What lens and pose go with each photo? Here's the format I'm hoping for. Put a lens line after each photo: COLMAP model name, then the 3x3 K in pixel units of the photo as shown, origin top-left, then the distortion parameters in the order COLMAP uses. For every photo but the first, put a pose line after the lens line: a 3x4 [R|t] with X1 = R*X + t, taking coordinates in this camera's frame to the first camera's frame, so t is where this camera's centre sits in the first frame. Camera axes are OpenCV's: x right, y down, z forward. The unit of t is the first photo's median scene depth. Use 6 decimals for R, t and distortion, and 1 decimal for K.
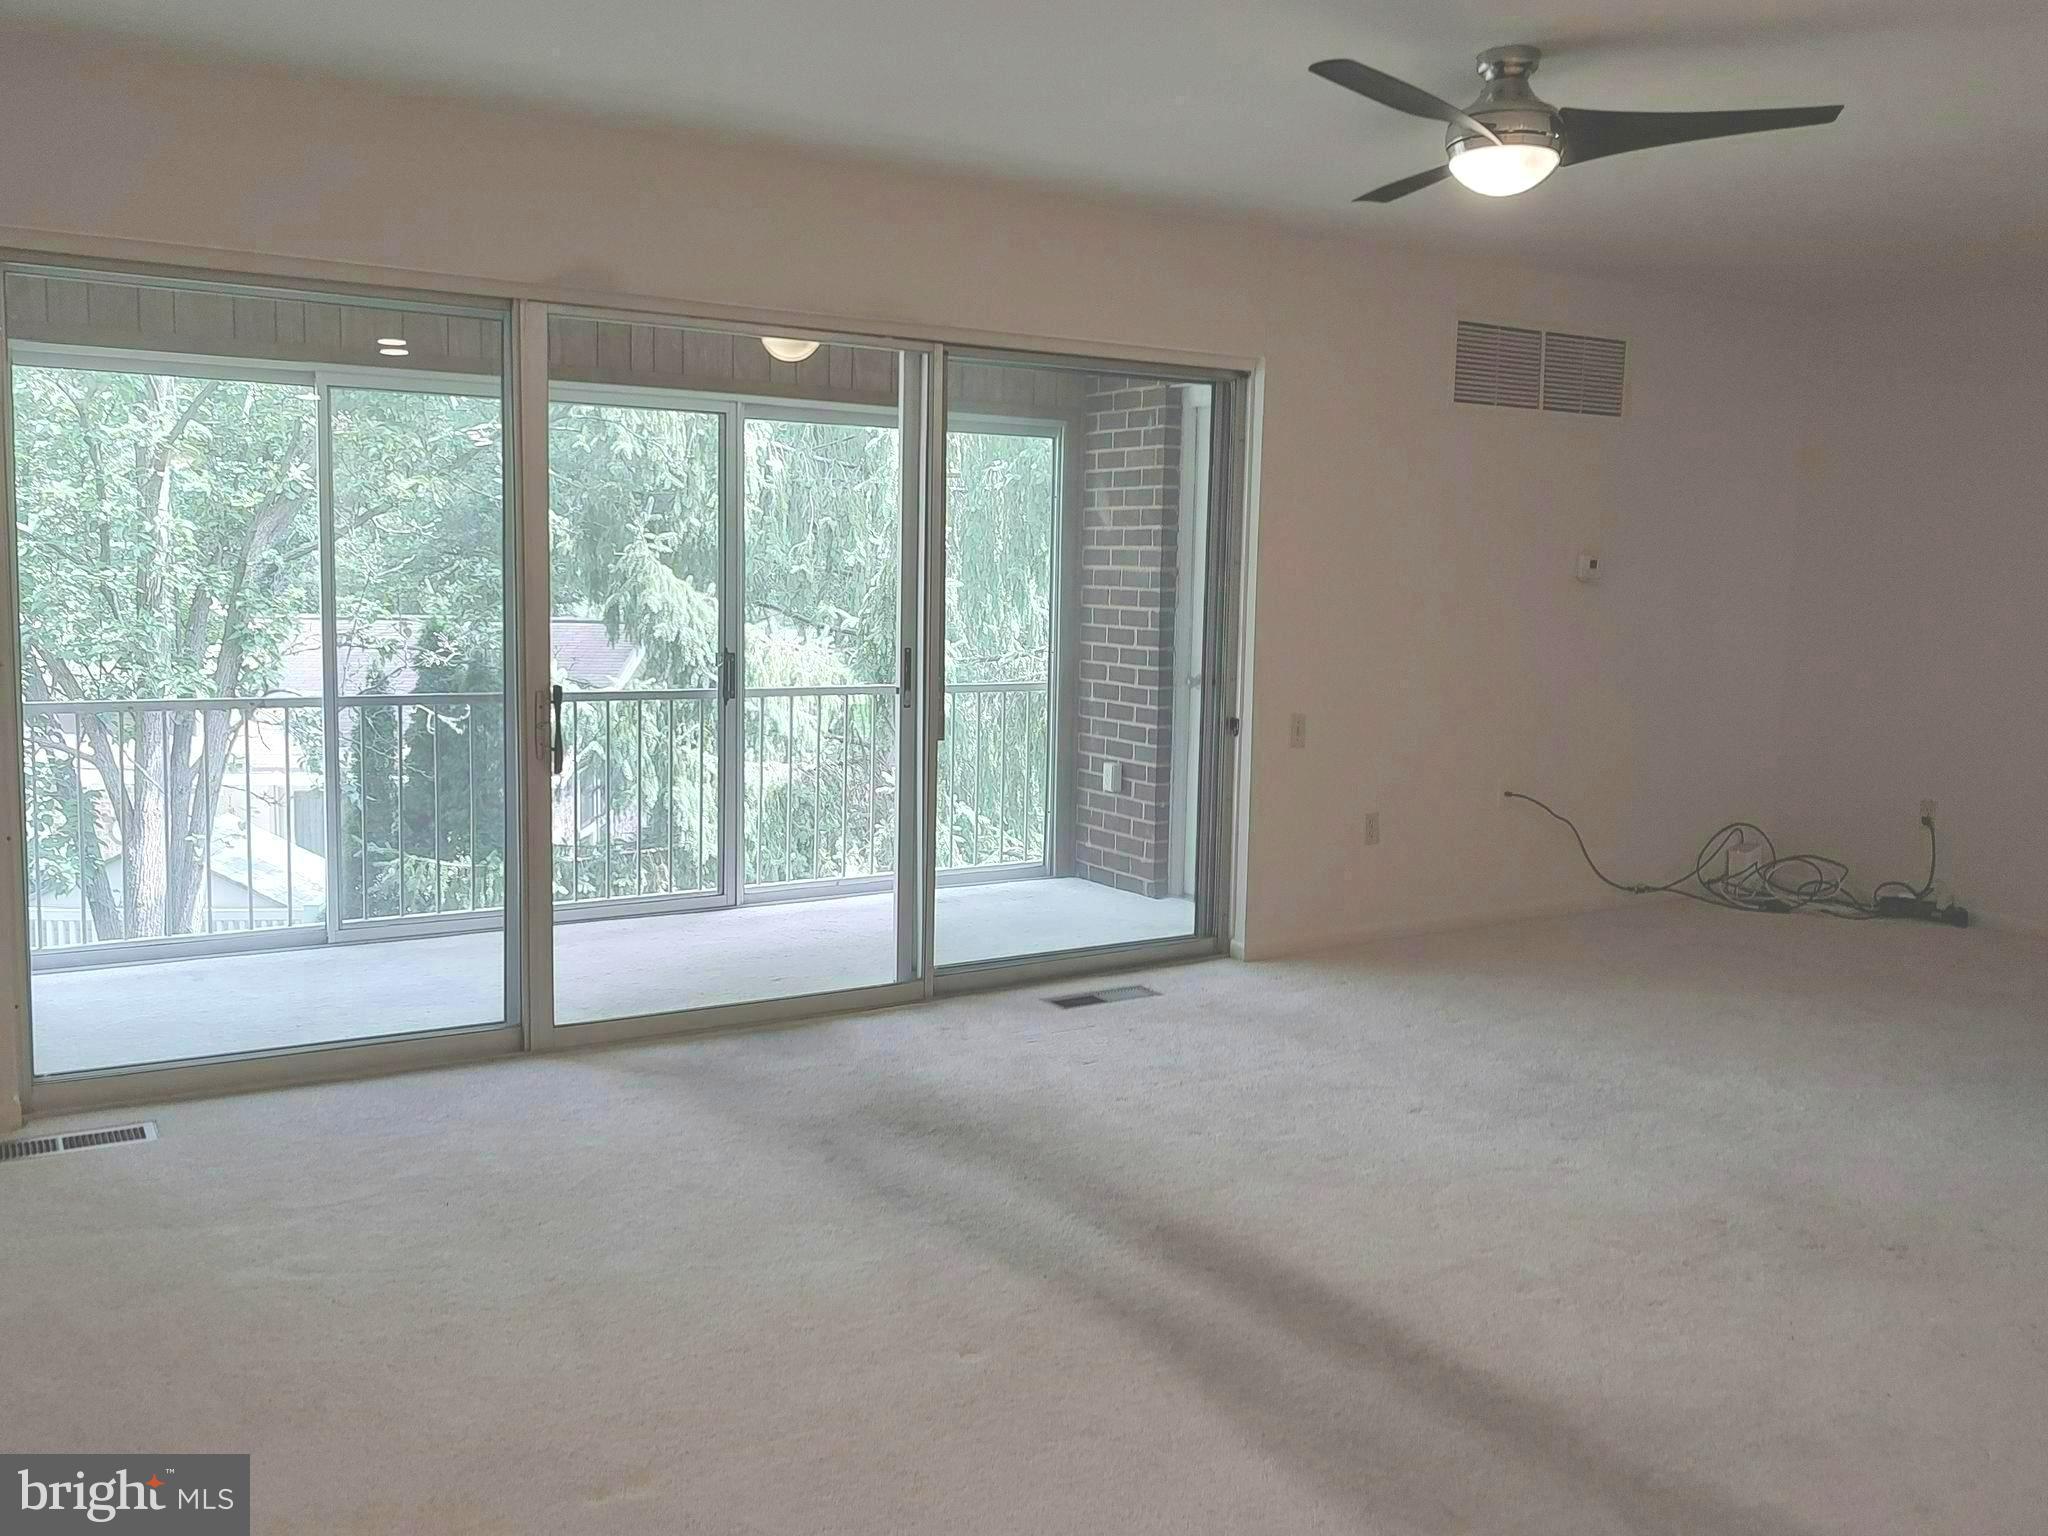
lens RADIAL K [[1731.9, 0, 1024.0], [0, 1731.9, 768.0], [0, 0, 1]] dist [-0.015486, 0.007627]
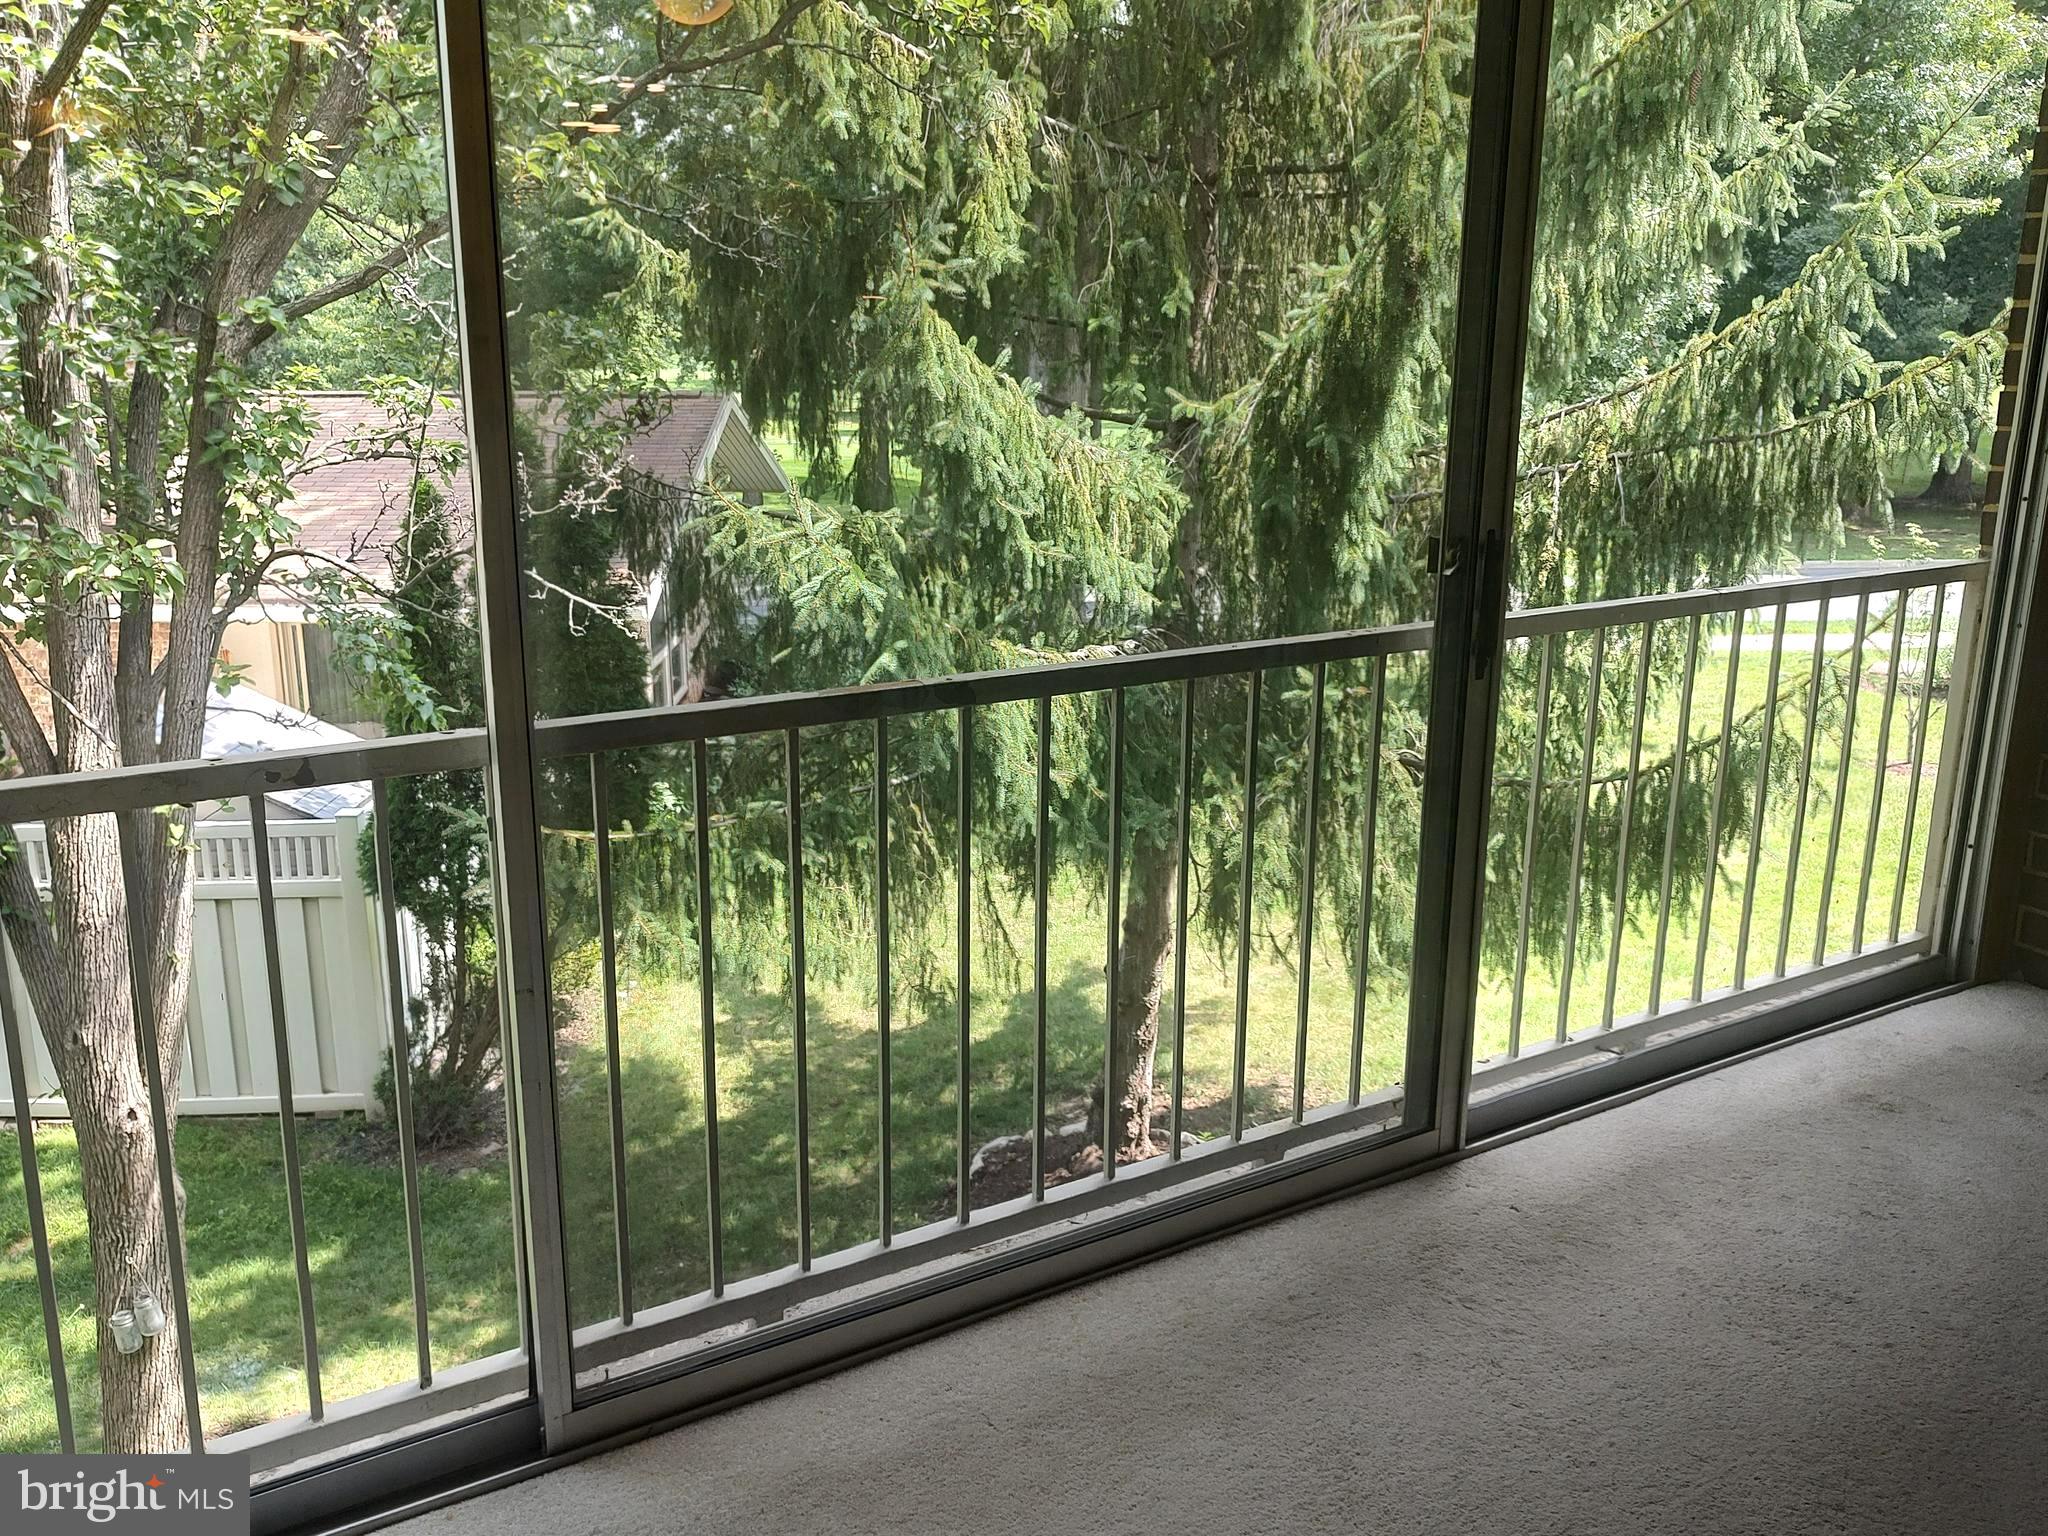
lens RADIAL K [[1731.9, 0, 1024.0], [0, 1731.9, 768.0], [0, 0, 1]] dist [-0.015486, 0.007627]
pose [[0.999926, -0.011813, 0.002745, -0.187408], [0.011324, 0.990433, 0.137531, -0.048381], [-0.004343, -0.137490, 0.990494, 0.413784]]
